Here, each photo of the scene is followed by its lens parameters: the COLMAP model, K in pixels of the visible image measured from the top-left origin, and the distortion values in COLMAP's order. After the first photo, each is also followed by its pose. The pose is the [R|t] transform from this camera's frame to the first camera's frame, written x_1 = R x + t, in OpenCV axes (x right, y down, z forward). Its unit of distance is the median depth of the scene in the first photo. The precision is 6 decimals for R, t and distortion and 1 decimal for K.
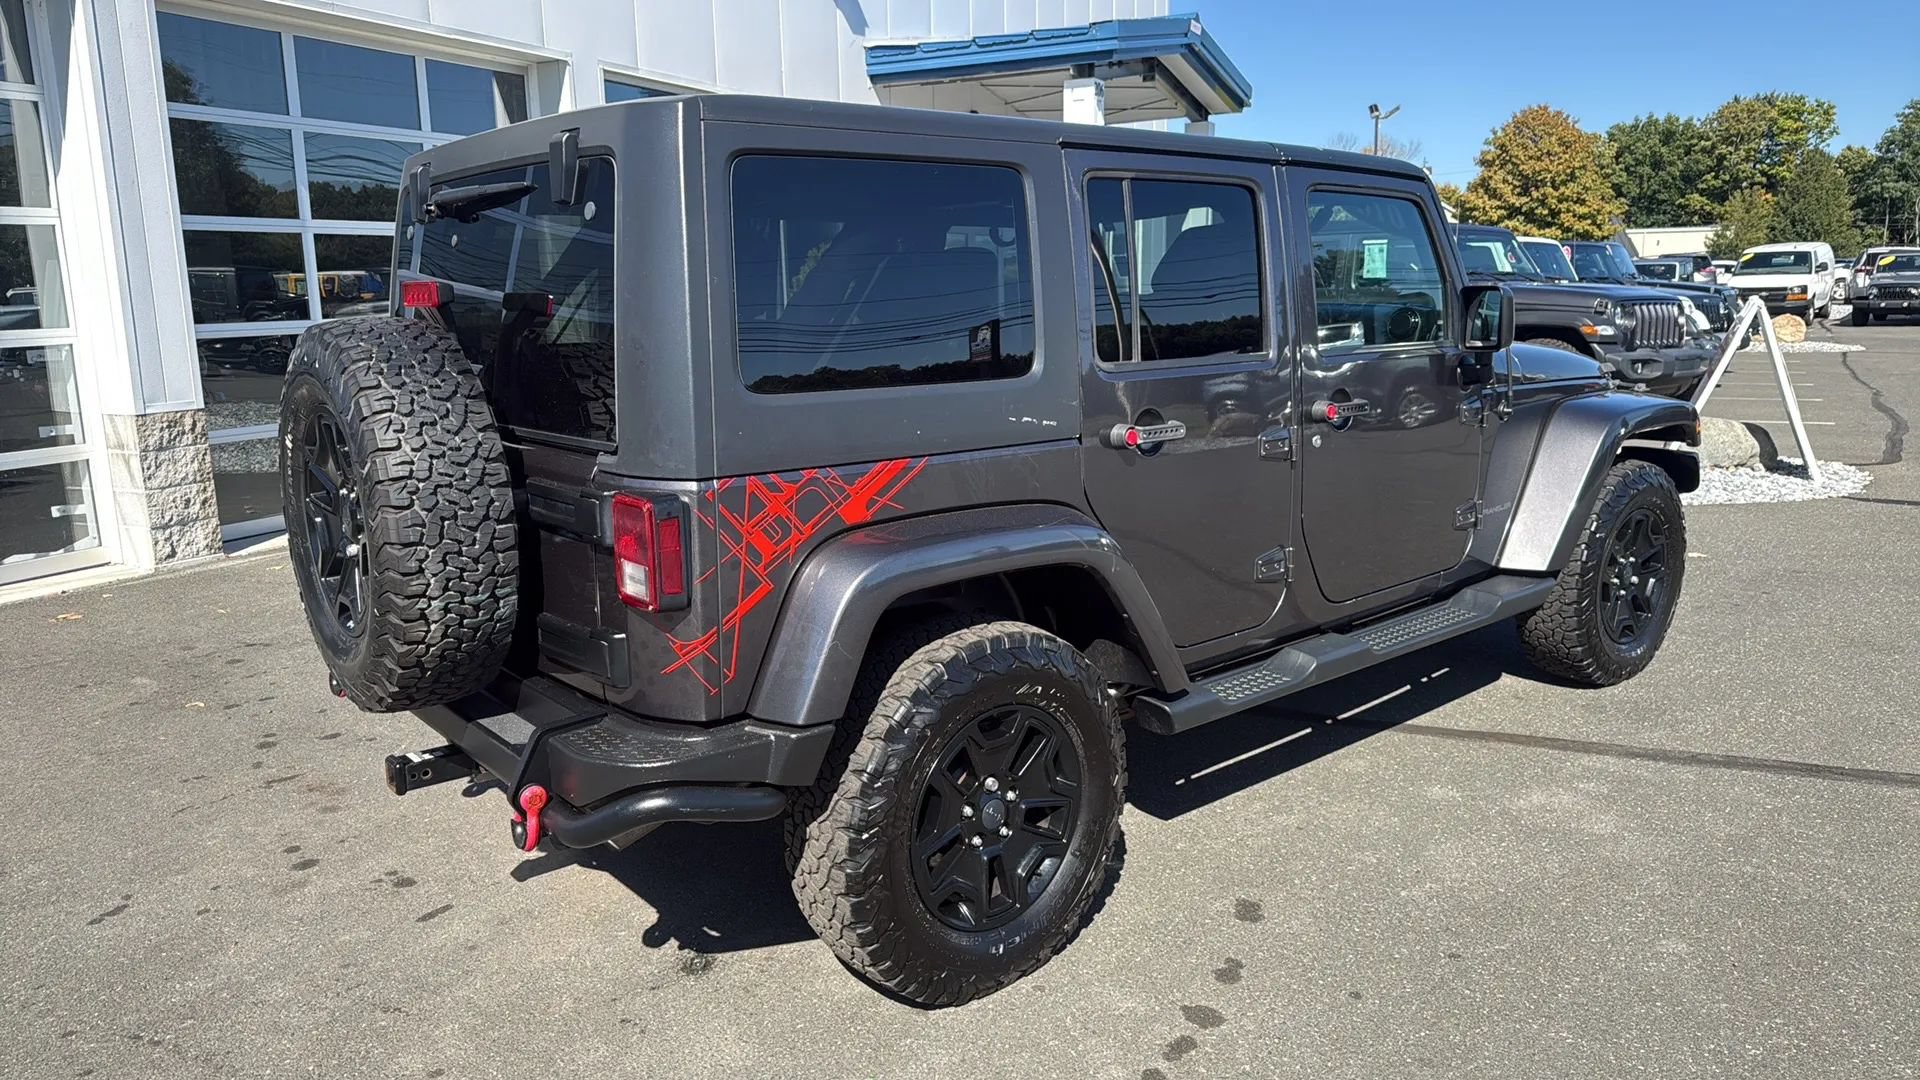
lens RADIAL K [[1304.2, 0, 943.5], [0, 1304.2, 511.1], [0, 0, 1]] dist [0.022662, -0.030905]
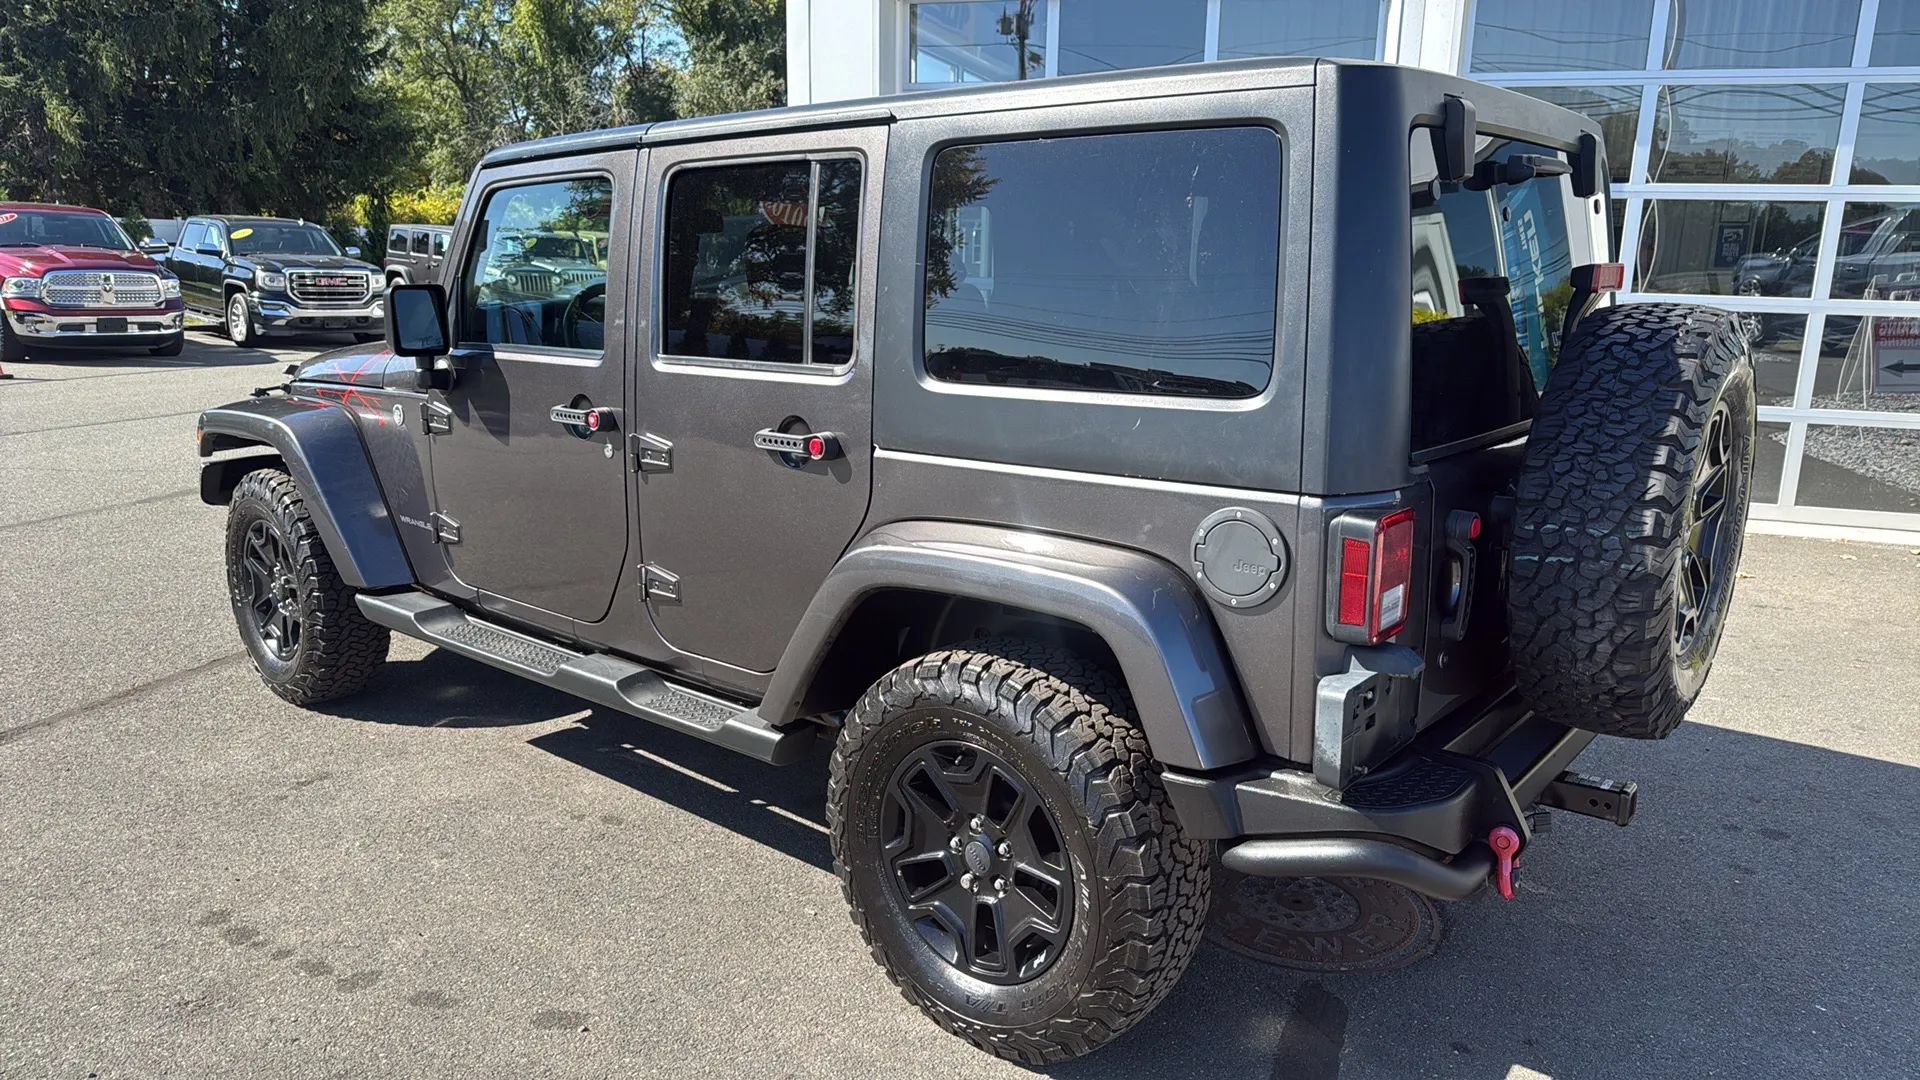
lens RADIAL K [[1304.2, 0, 955.2], [0, 1304.2, 531.4], [0, 0, 1]] dist [0.022662, -0.030905]
pose [[0.147268, 0.237472, -0.960166, 0.822943], [-0.194319, 0.958779, 0.207324, -0.181909], [0.969821, 0.156046, 0.187343, 0.845198]]
